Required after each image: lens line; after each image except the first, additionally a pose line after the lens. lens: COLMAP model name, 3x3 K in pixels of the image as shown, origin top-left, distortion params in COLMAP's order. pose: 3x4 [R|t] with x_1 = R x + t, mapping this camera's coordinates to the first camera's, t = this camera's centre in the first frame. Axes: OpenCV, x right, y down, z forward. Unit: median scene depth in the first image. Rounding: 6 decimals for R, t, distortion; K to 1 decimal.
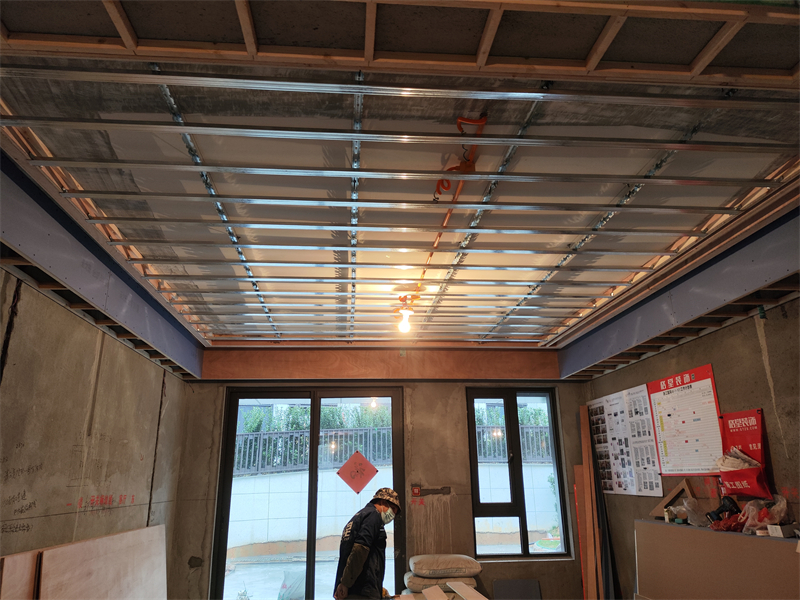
lens RADIAL K [[583.4, 0, 394.9], [0, 583.4, 292.5], [0, 0, 1]] dist [0.053065, -0.055440]
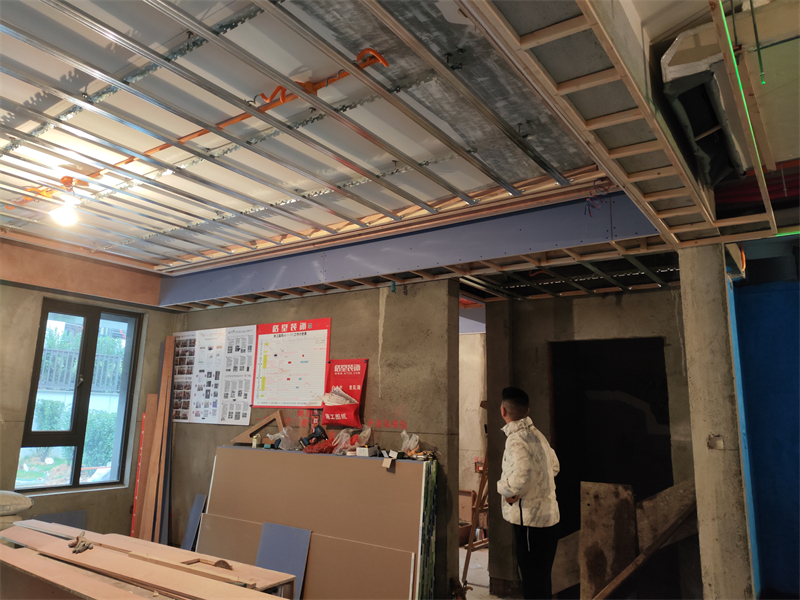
lens RADIAL K [[582.5, 0, 397.9], [0, 582.5, 293.0], [0, 0, 1]] dist [0.063467, -0.081339]
pose [[0.647662, 0.181564, 0.739979, -0.224166], [-0.262444, 0.964921, -0.007055, 0.038884], [-0.715303, -0.189633, 0.672593, 0.101933]]
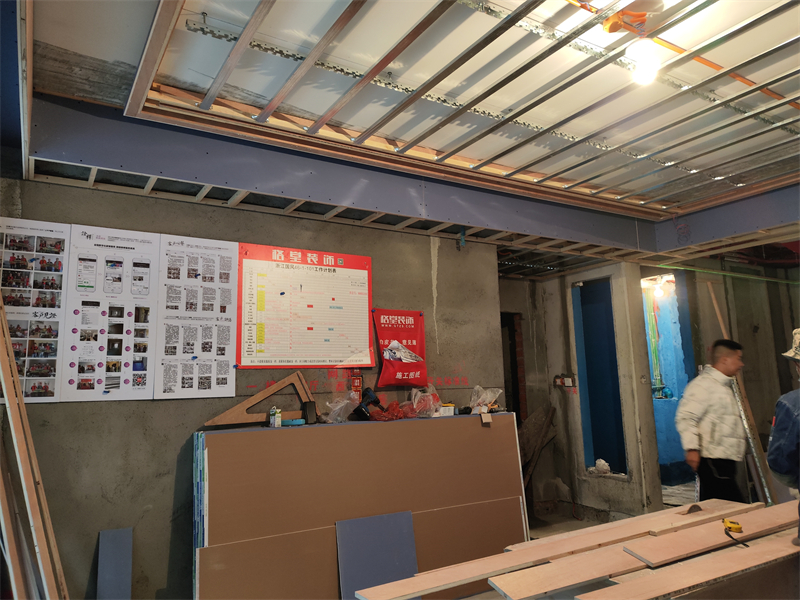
lens RADIAL K [[582.5, 0, 397.9], [0, 582.5, 293.0], [0, 0, 1]] dist [0.063467, -0.081339]
pose [[-0.451157, 0.168296, 0.876433, -0.273007], [-0.237942, 0.923826, -0.299881, 0.391824], [-0.860140, -0.343834, -0.376746, 1.127922]]
